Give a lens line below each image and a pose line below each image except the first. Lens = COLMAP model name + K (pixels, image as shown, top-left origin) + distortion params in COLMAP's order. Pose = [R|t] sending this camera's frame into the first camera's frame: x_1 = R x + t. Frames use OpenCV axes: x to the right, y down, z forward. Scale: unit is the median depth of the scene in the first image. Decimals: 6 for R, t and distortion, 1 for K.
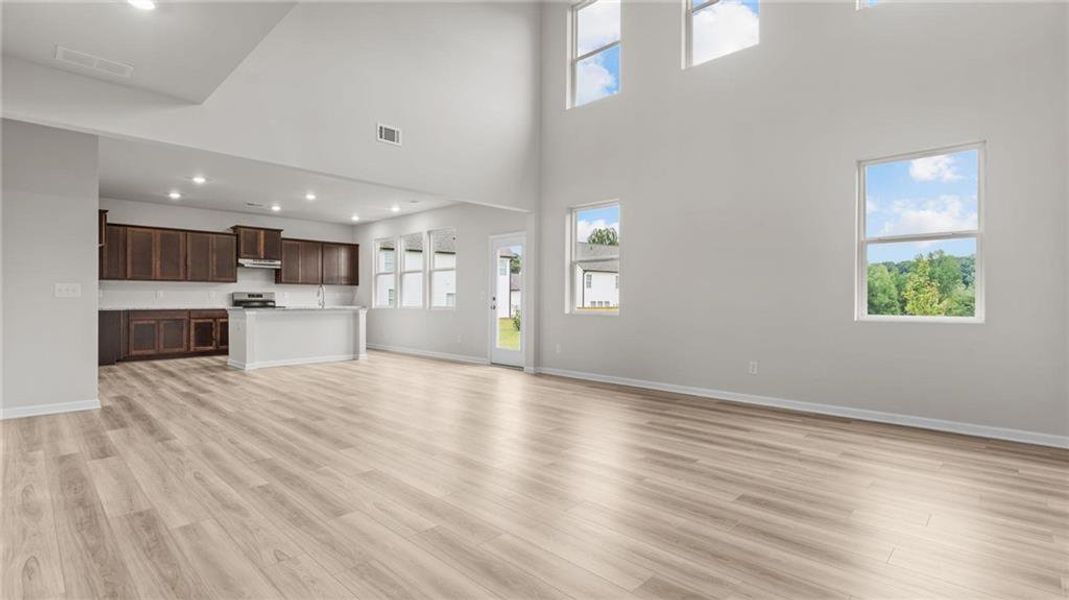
lens RADIAL K [[501.7, 0, 533.7], [0, 501.7, 301.2], [0, 0, 1]] dist [-0.001506, 0.000102]
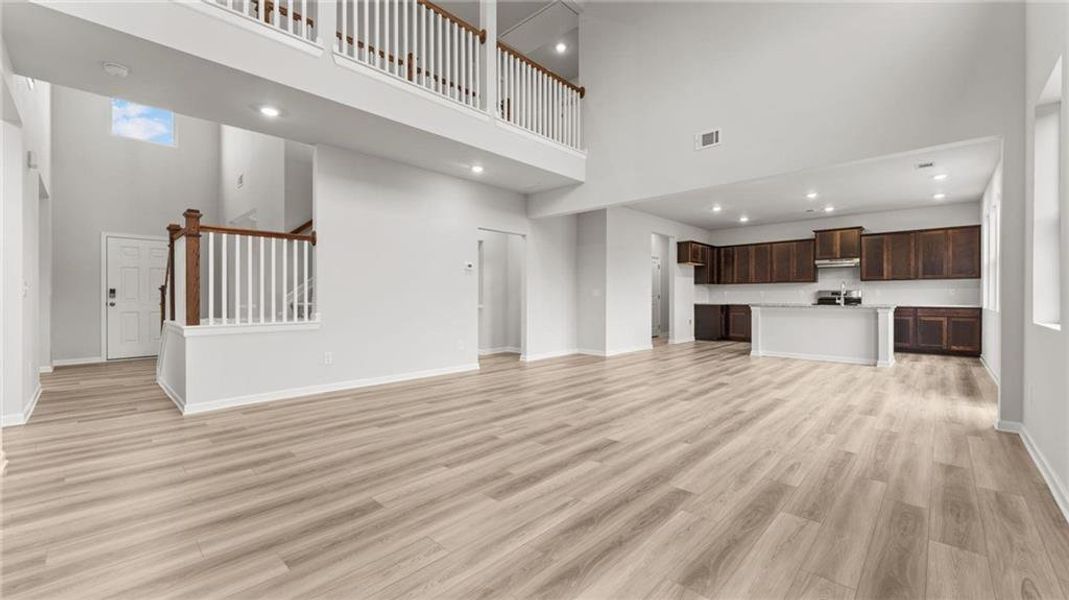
lens RADIAL K [[426.1, 0, 534.7], [0, 426.1, 297.8], [0, 0, 1]] dist [0.002316, 0.000061]
pose [[0.009147, -0.001337, -0.999957, 0.405893], [-0.002640, 0.999996, -0.001361, 0.000620], [0.999955, 0.002652, 0.009144, 0.428716]]
